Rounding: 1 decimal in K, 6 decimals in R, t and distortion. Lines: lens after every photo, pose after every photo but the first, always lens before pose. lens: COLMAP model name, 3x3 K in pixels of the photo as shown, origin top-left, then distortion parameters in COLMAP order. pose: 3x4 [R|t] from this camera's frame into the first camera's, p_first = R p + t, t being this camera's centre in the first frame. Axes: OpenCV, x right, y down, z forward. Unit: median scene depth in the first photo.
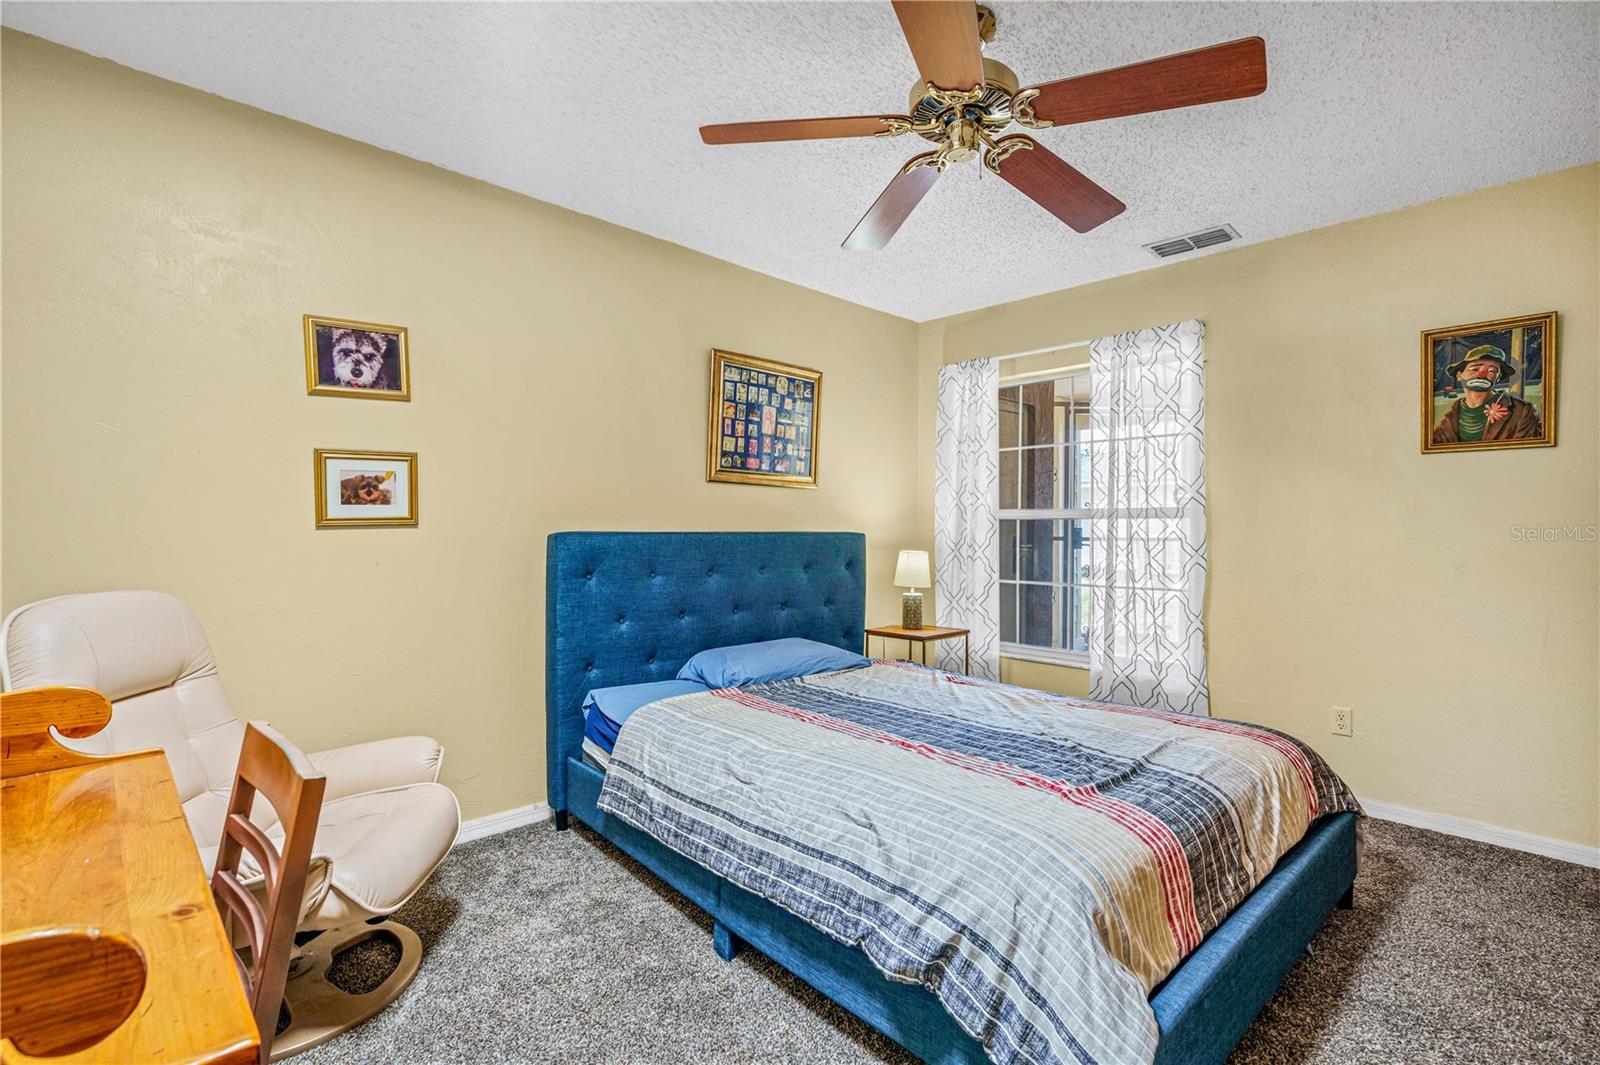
lens RADIAL K [[751.3, 0, 734.1], [0, 751.3, 534.9], [0, 0, 1]] dist [-0.003112, -0.000157]
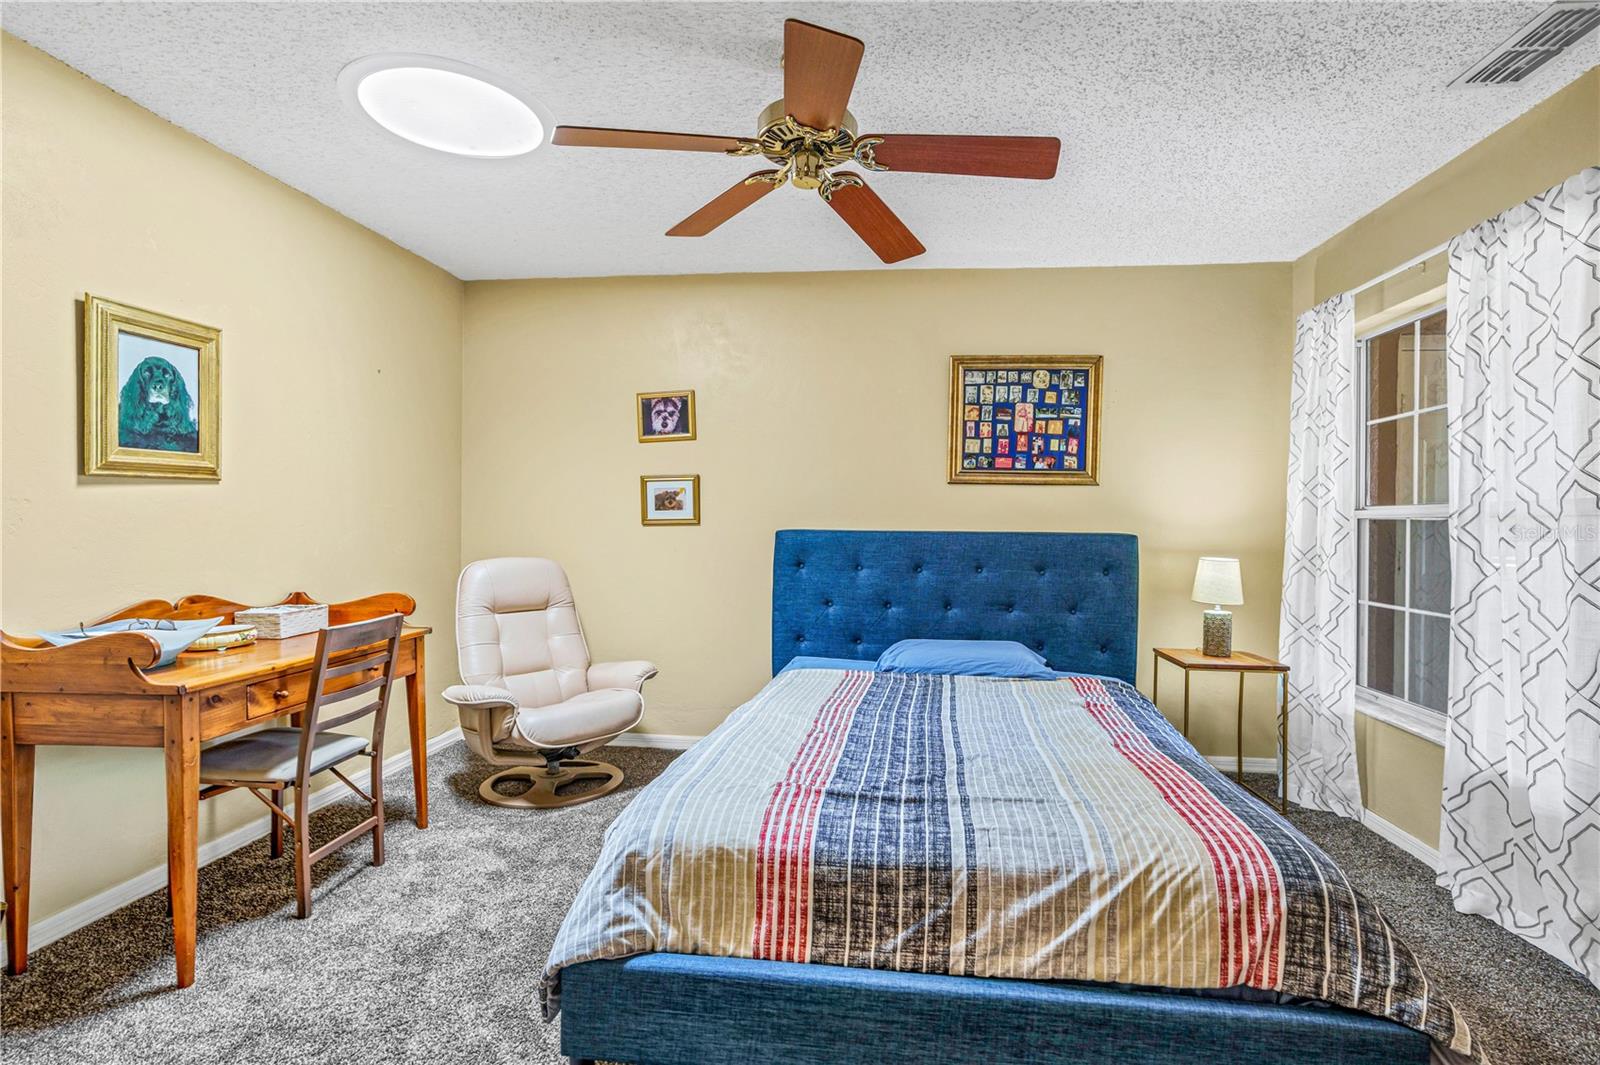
lens RADIAL K [[731.0, 0, 804.2], [0, 731.0, 528.3], [0, 0, 1]] dist [-0.002086, 0.000537]
pose [[0.650183, 0.008700, -0.759728, 0.599679], [-0.013550, 0.999908, -0.000145, -0.005197], [0.759657, 0.010389, 0.650241, 0.175523]]
